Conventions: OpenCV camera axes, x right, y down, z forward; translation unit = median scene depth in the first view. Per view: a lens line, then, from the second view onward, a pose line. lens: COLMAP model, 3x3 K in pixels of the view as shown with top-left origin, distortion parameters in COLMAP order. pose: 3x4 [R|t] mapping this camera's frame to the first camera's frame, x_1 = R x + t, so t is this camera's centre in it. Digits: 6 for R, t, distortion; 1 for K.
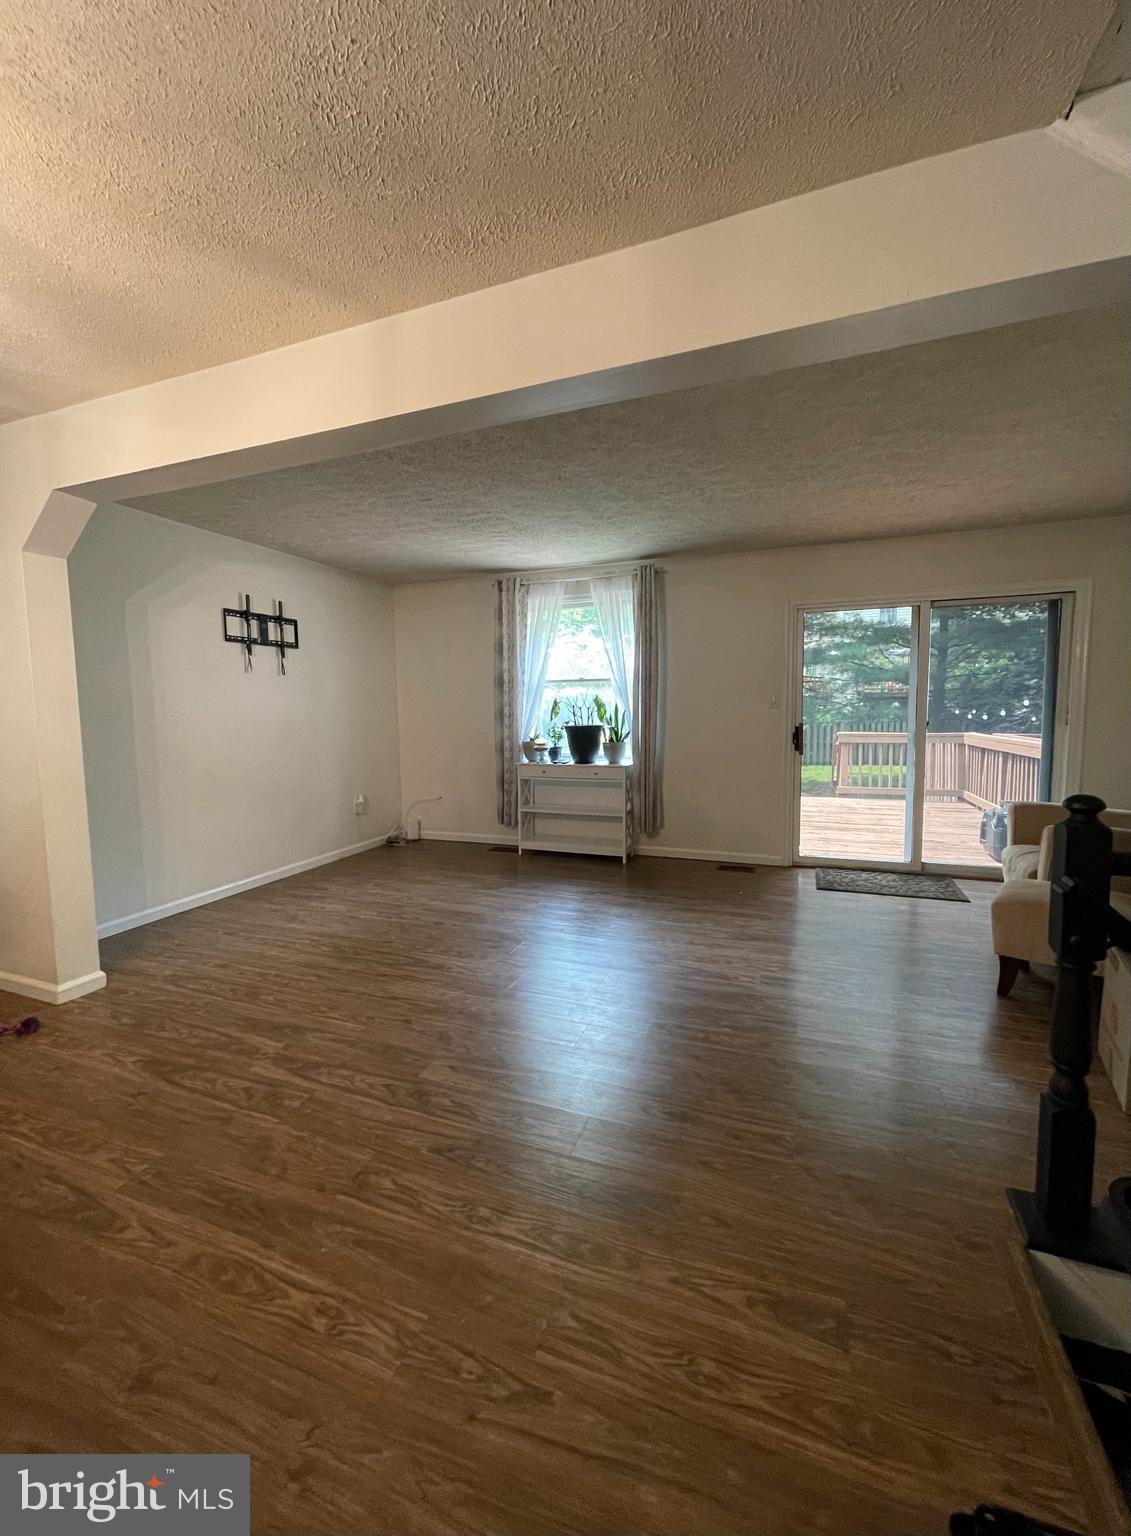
lens RADIAL K [[608.3, 0, 565.5], [0, 608.3, 768.0], [0, 0, 1]] dist [0.025336, -0.000043]
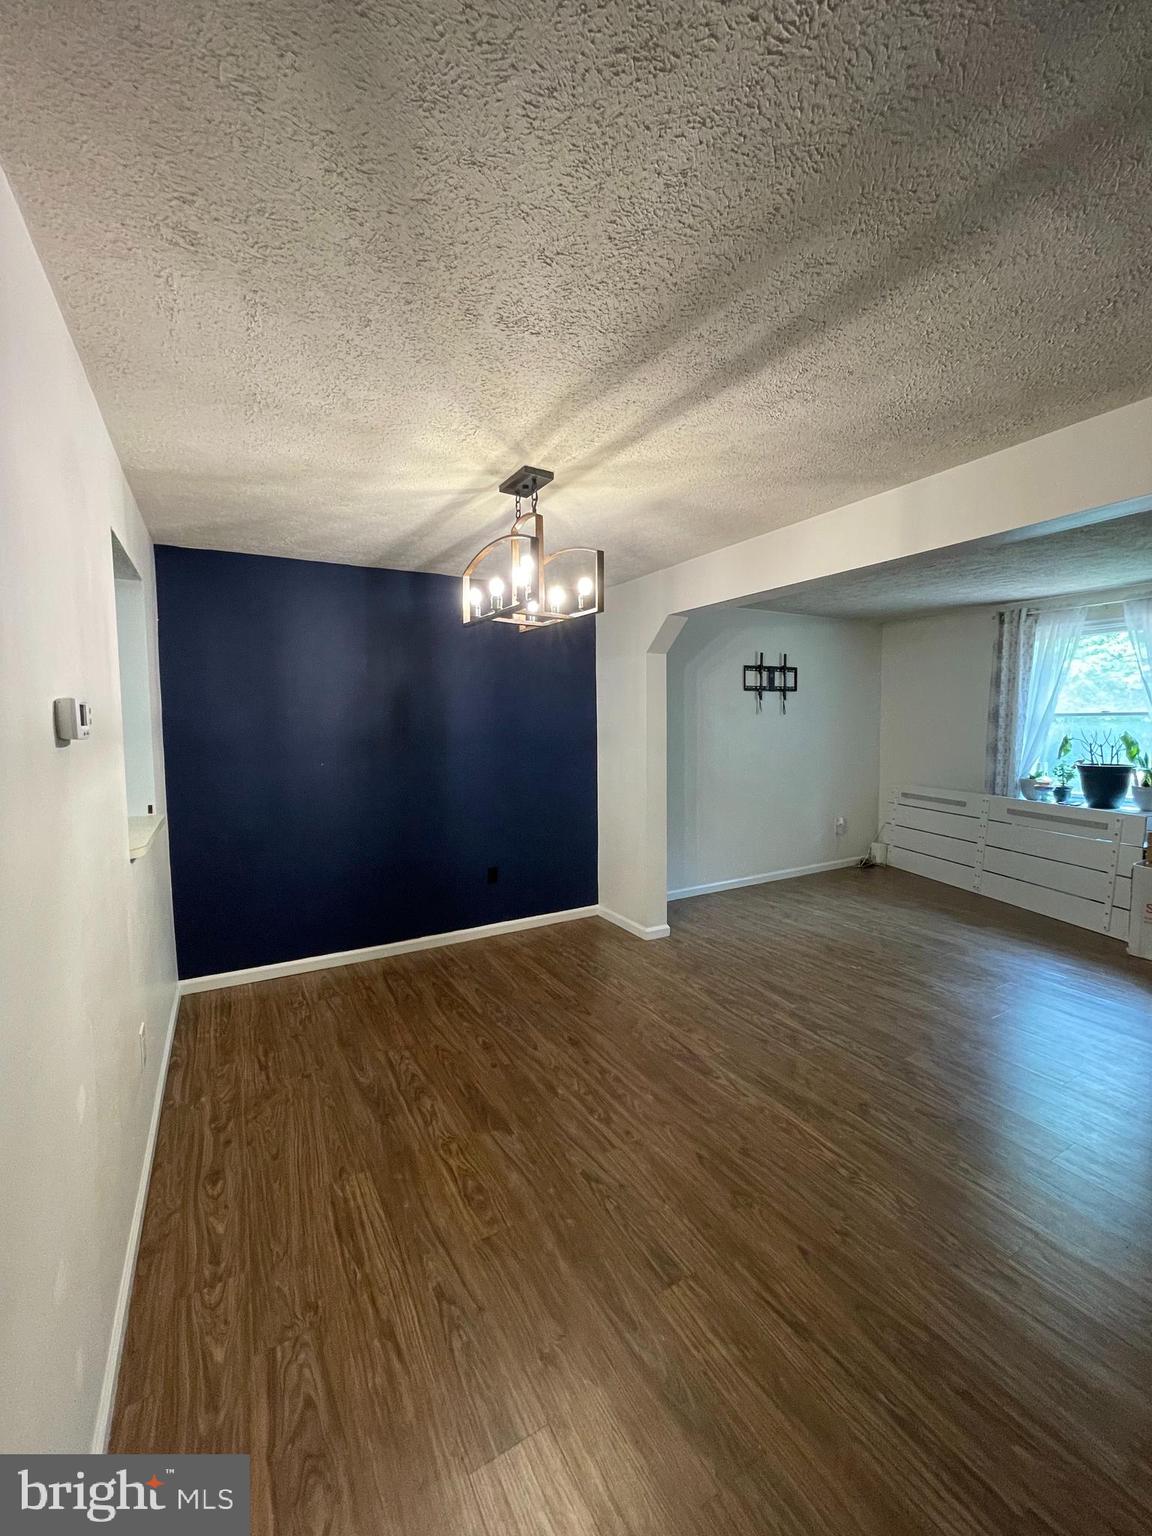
lens RADIAL K [[617.0, 0, 576.0], [0, 617.0, 768.0], [0, 0, 1]] dist [-0.029094, 0.019704]
pose [[0.765891, 0.046662, -0.641275, 0.014450], [-0.051296, 0.998618, 0.011401, -0.051771], [0.640921, 0.024163, 0.767226, -0.271005]]
